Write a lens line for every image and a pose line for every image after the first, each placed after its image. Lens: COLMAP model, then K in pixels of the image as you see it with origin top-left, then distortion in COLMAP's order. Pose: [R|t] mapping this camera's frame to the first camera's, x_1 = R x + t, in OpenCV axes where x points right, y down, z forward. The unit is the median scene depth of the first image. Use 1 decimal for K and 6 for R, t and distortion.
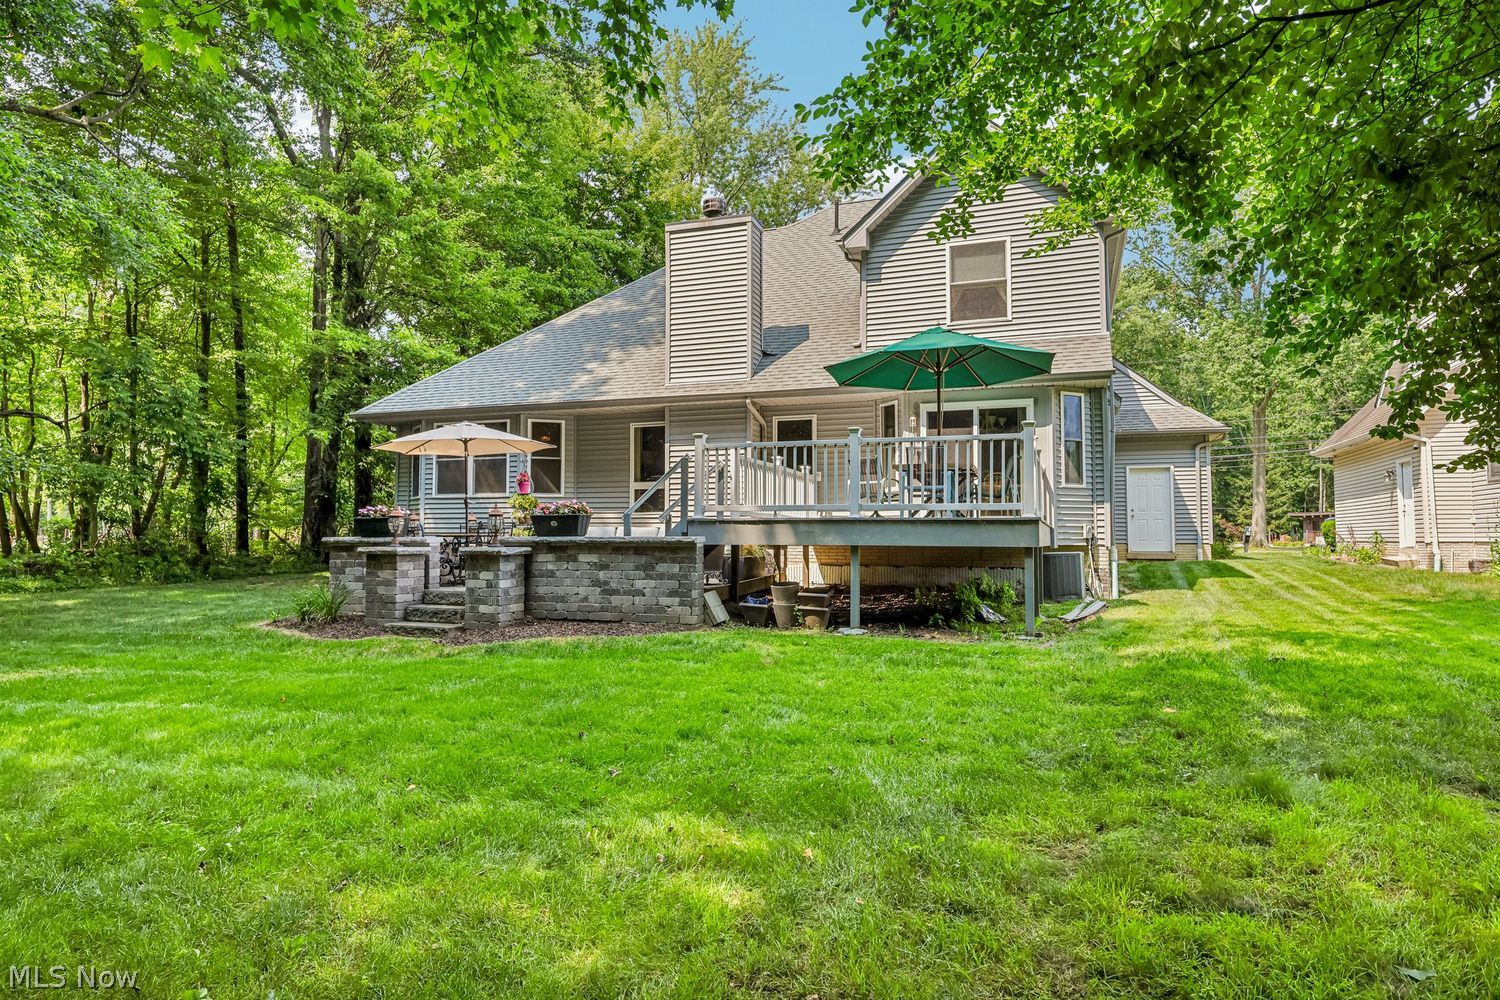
lens RADIAL K [[902.2, 0, 716.1], [0, 902.2, 543.5], [0, 0, 1]] dist [0.002206, 0.000468]
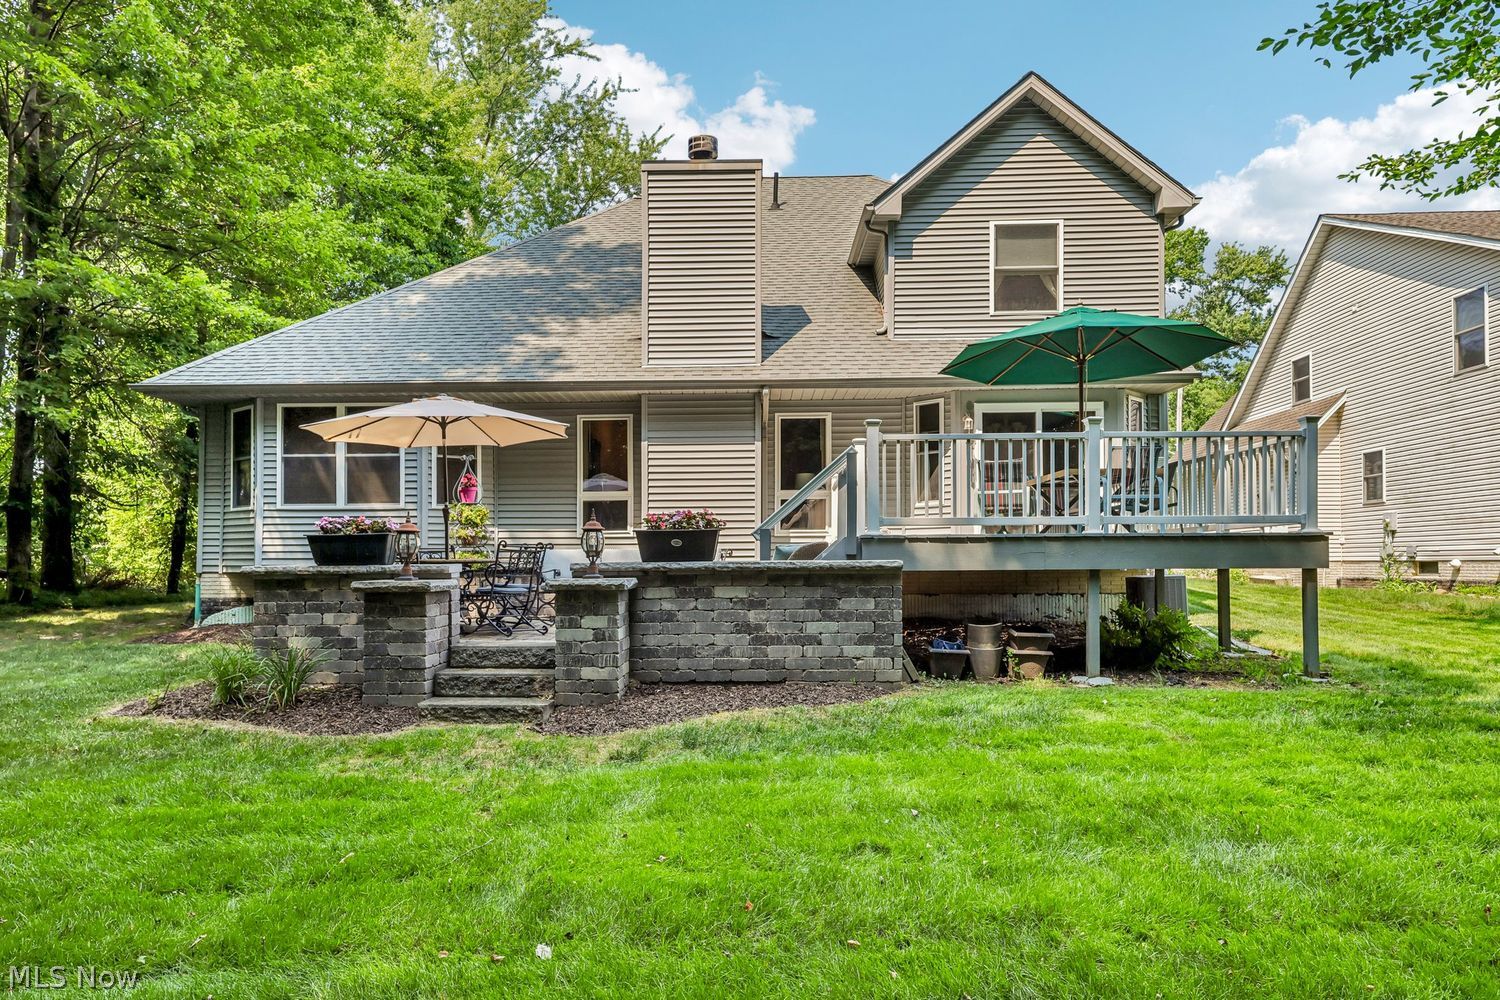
lens RADIAL K [[939.3, 0, 737.1], [0, 939.3, 557.5], [0, 0, 1]] dist [0.007885, 0.002859]
pose [[0.943265, -0.006171, 0.331984, -0.347950], [0.009362, 0.999924, -0.008014, -0.004547], [-0.331910, 0.010668, 0.943251, 0.290236]]
